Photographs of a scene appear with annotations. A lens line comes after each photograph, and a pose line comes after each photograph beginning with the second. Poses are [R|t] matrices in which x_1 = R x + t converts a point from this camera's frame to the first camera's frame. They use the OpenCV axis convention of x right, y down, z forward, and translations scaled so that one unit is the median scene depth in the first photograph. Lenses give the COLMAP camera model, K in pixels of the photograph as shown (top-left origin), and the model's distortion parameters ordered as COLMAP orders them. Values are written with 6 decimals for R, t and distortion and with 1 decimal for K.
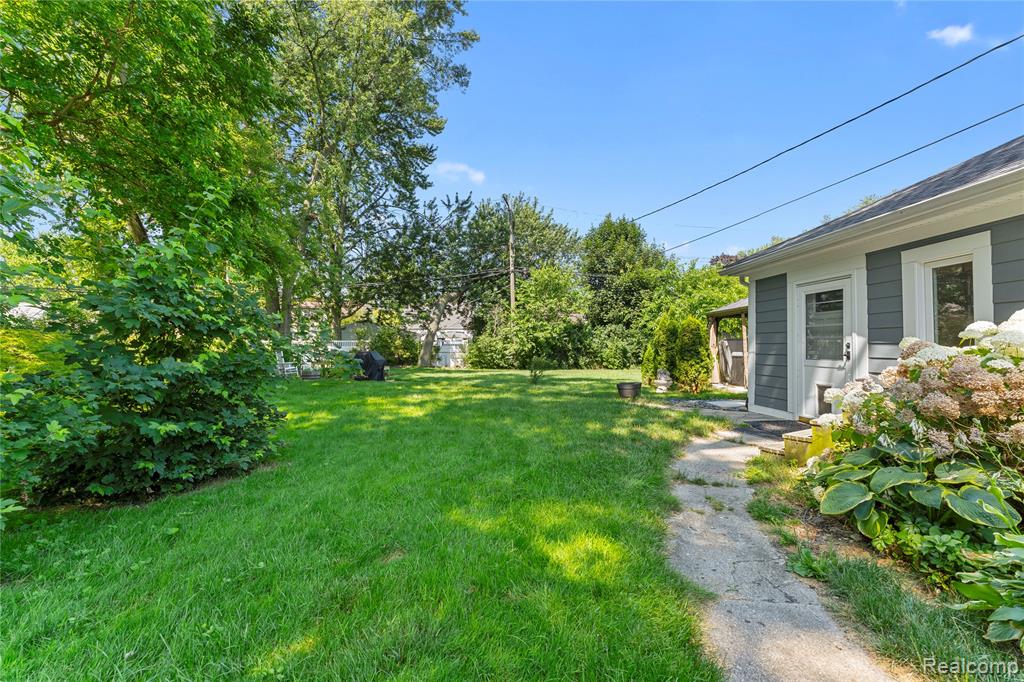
lens RADIAL K [[419.9, 0, 512.0], [0, 419.9, 341.0], [0, 0, 1]] dist [-0.000731, -0.000131]
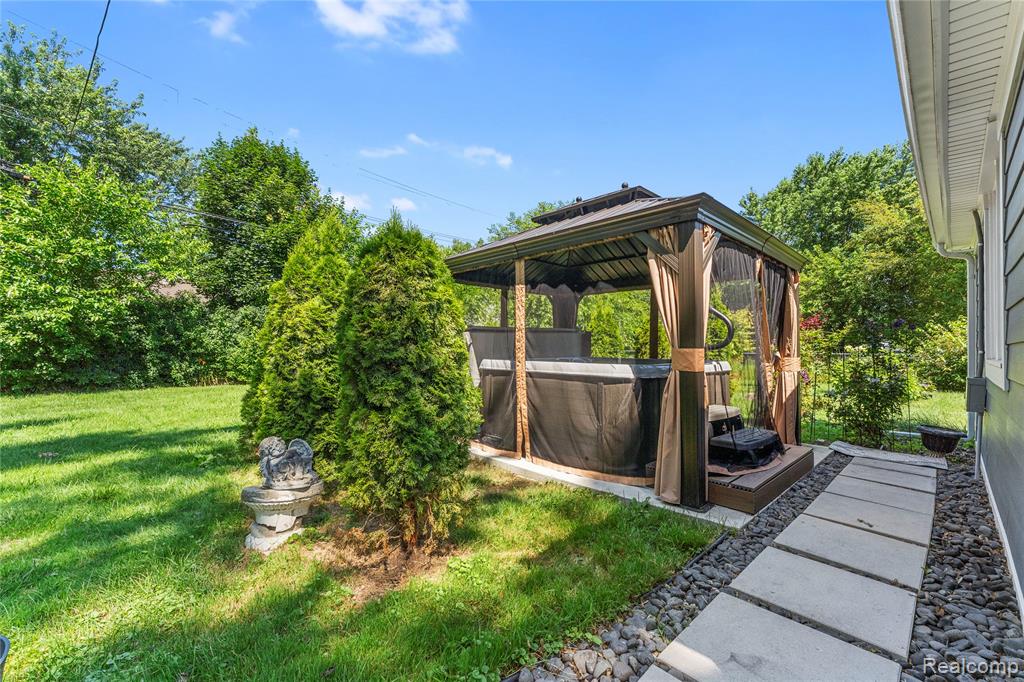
lens RADIAL K [[419.9, 0, 512.0], [0, 419.9, 341.0], [0, 0, 1]] dist [-0.000731, -0.000131]
pose [[0.754055, 0.014855, 0.656644, 0.130608], [-0.018130, 0.999834, -0.001800, 0.003929], [-0.656562, -0.010547, 0.754199, 0.317239]]
